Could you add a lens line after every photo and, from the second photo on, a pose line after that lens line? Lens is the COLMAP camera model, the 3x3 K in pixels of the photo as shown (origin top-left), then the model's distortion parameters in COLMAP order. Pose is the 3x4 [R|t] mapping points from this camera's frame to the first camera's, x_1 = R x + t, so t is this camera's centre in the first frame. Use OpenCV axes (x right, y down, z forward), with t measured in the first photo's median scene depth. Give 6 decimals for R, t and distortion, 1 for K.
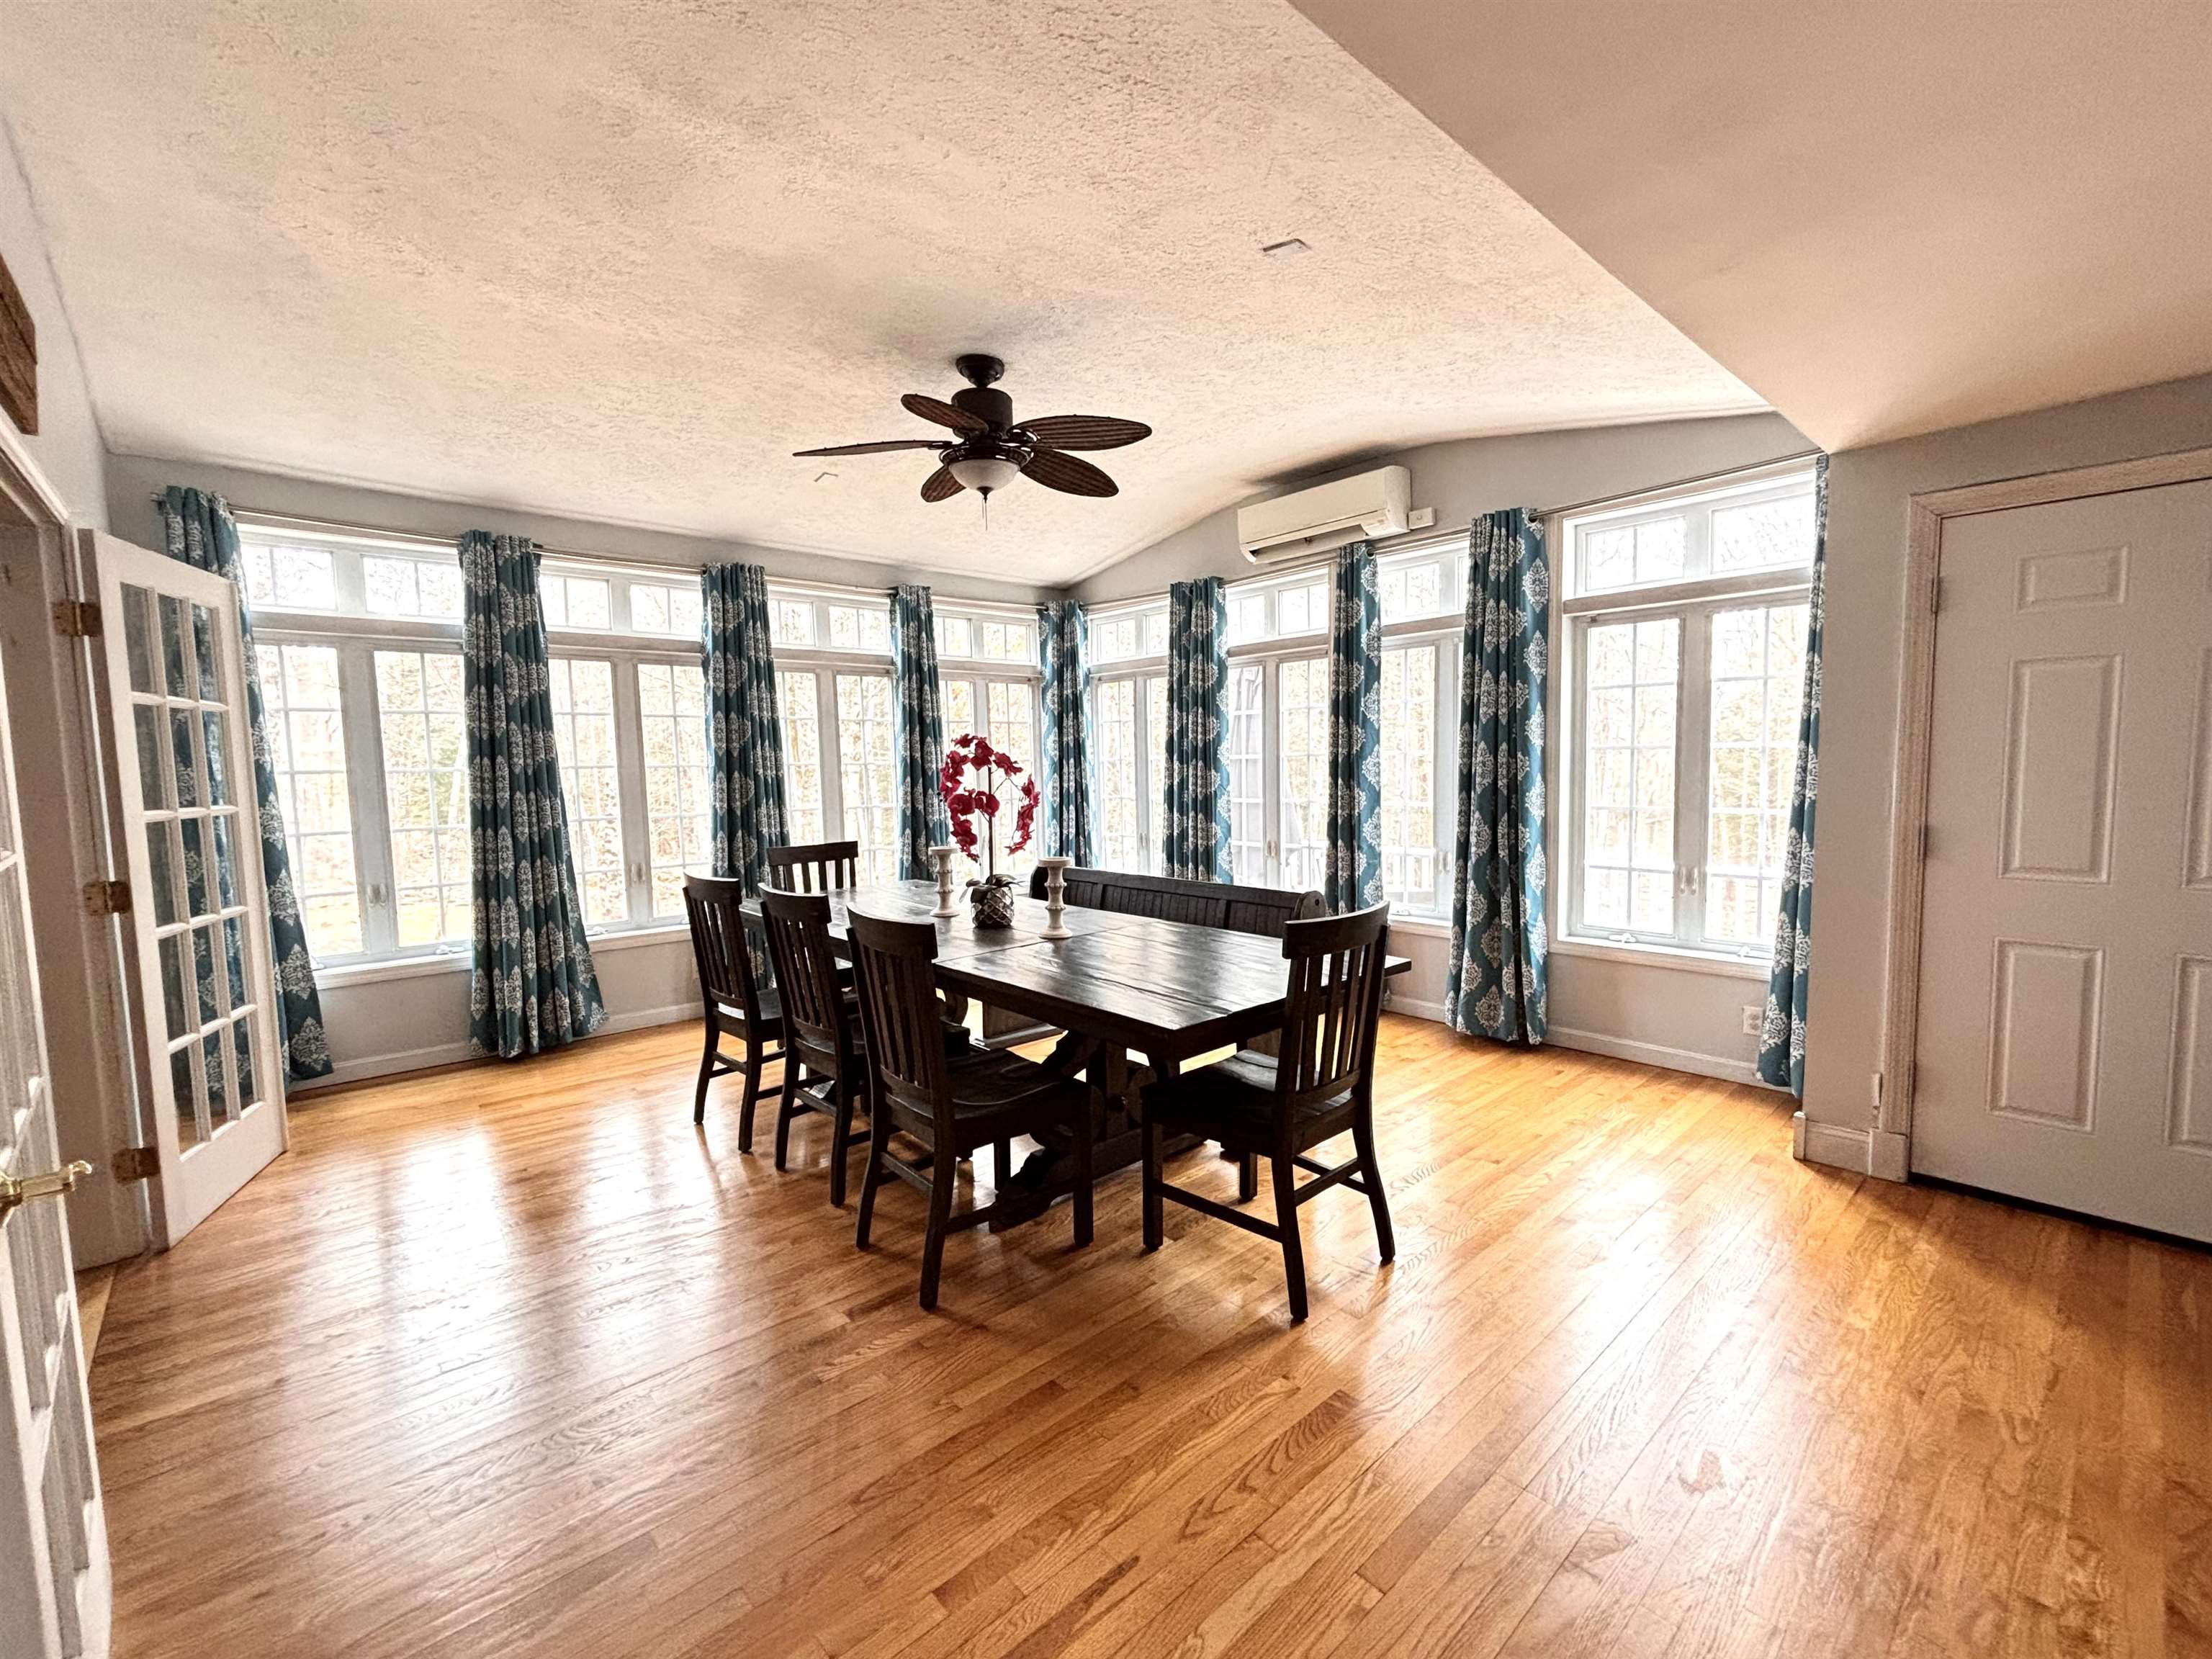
lens RADIAL K [[895.2, 0, 1106.0], [0, 895.2, 829.5], [0, 0, 1]] dist [0.059695, -0.042972]
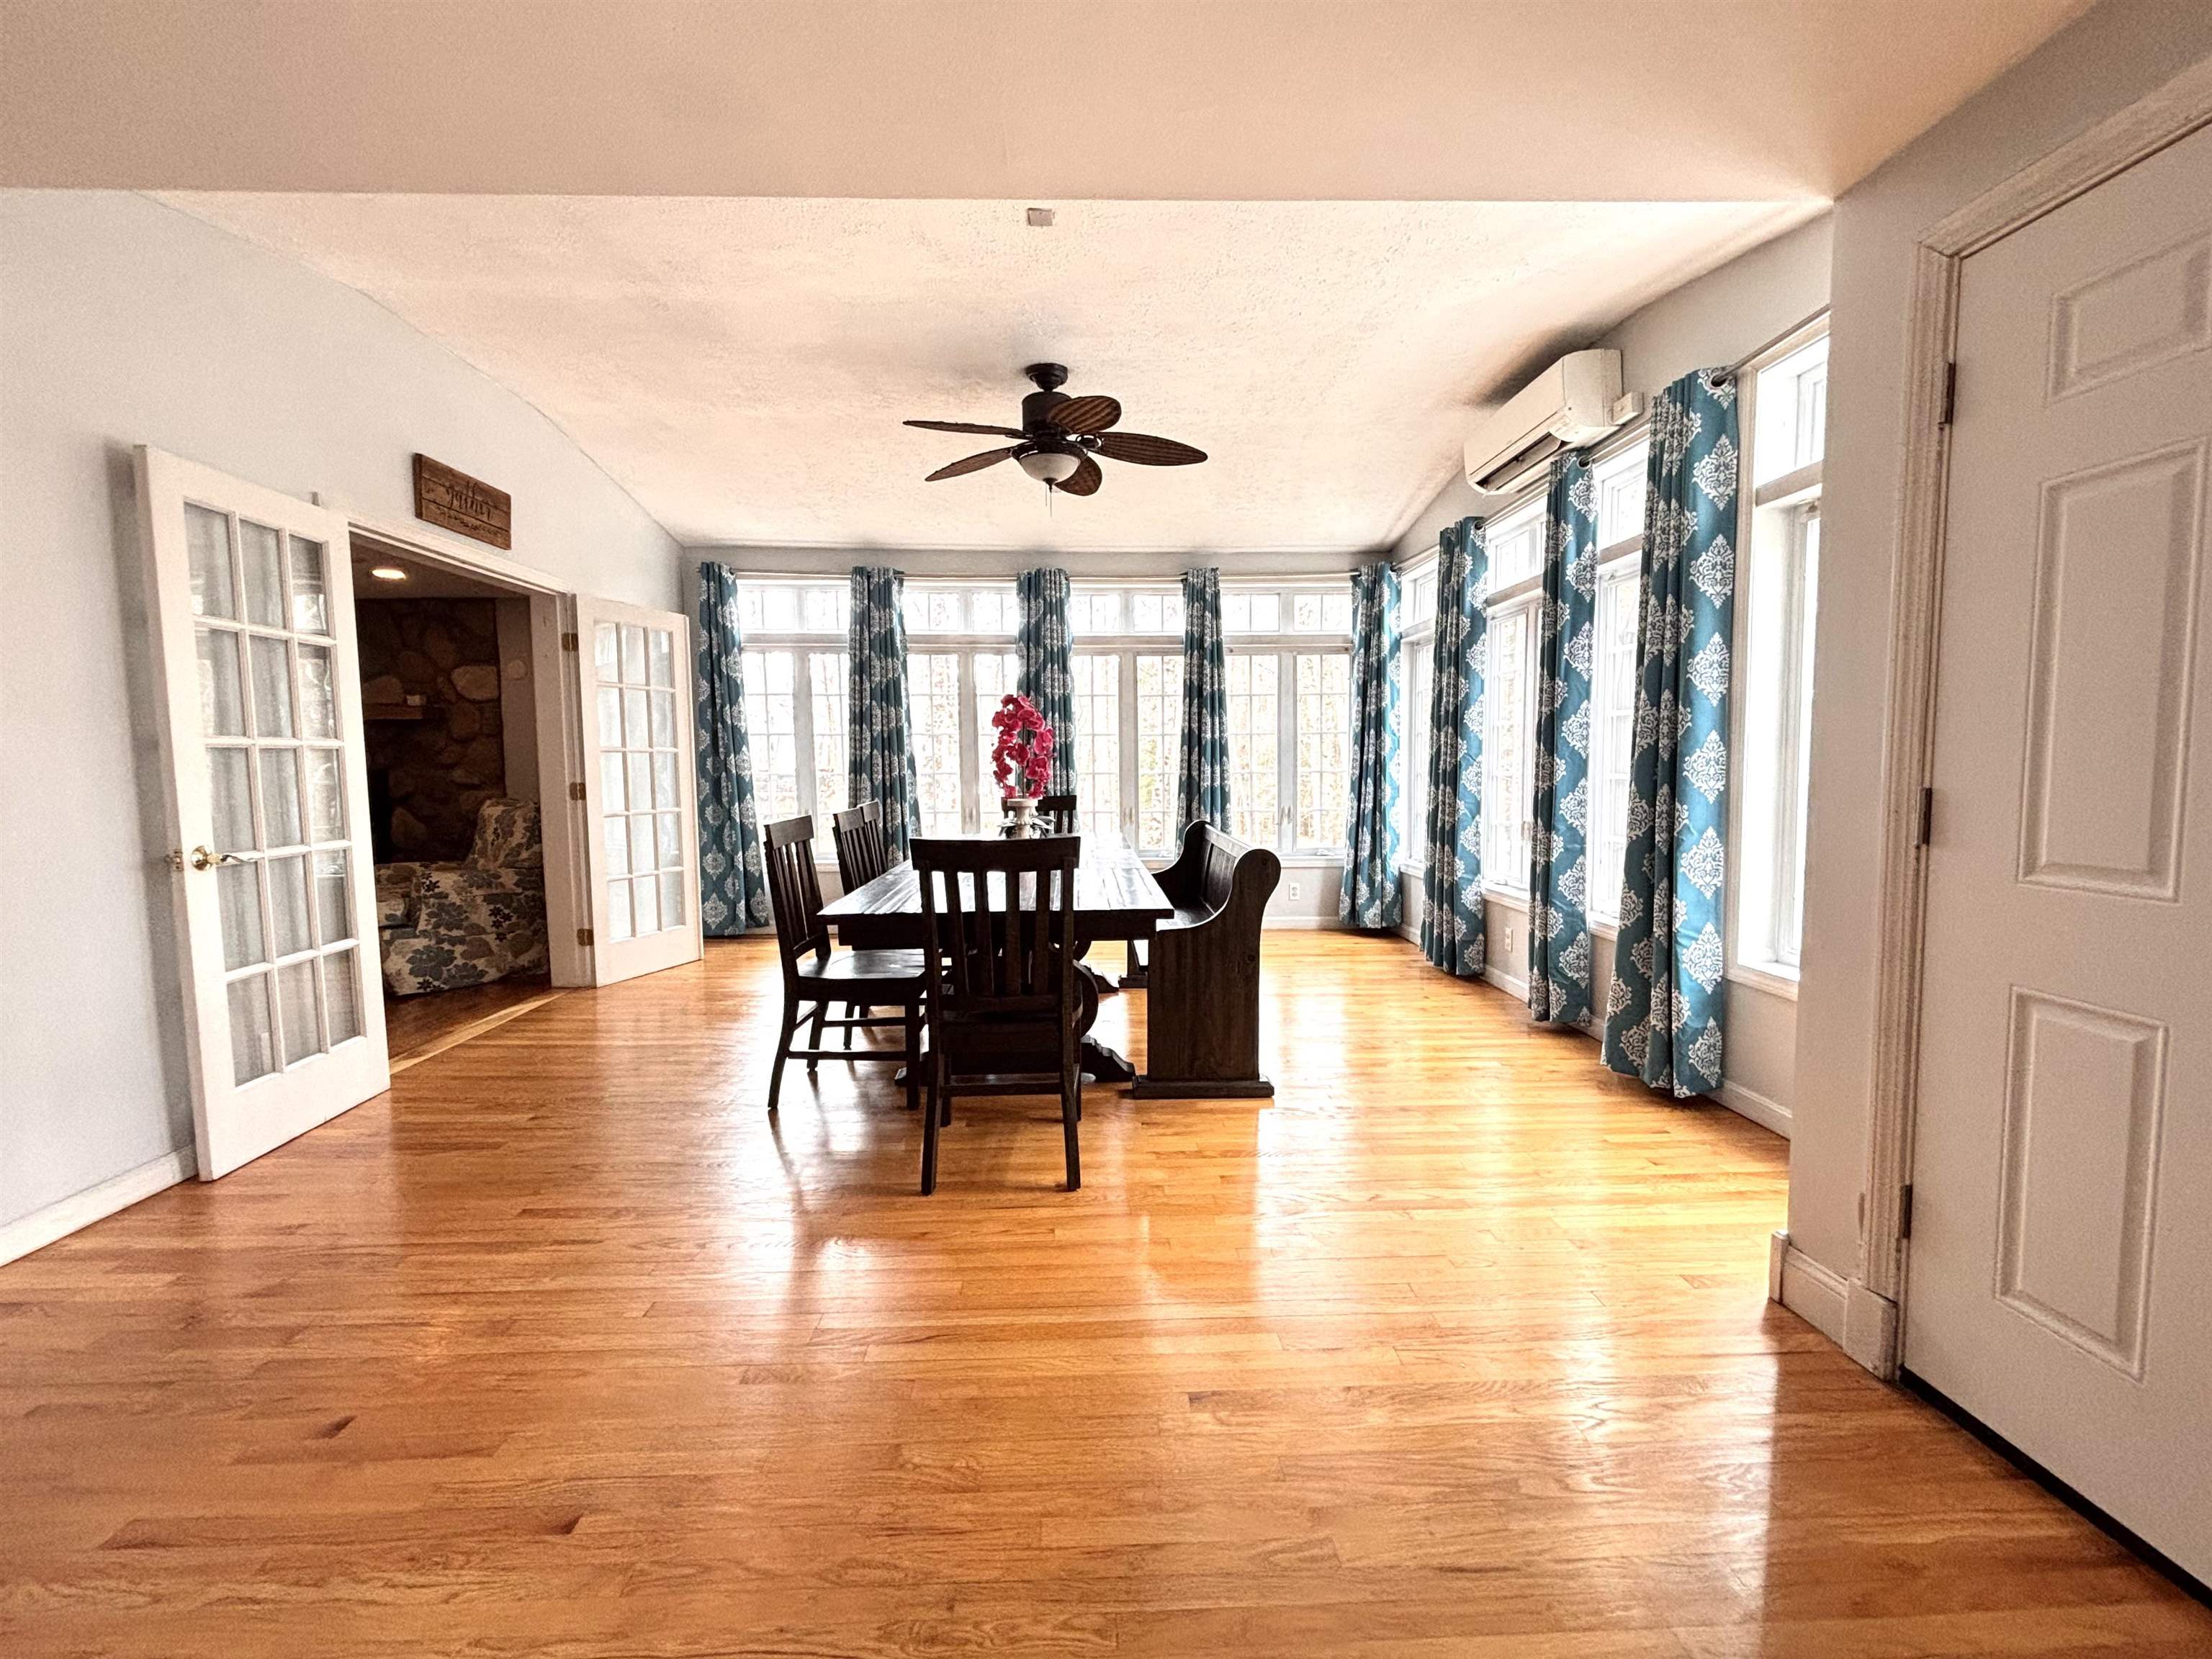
lens RADIAL K [[888.8, 0, 1106.0], [0, 888.8, 829.5], [0, 0, 1]] dist [-0.001373, -0.000202]
pose [[0.786254, 0.062431, -0.614741, 0.464552], [-0.055063, 0.998004, 0.030928, 0.019100], [0.615445, 0.009532, 0.788122, 0.117791]]
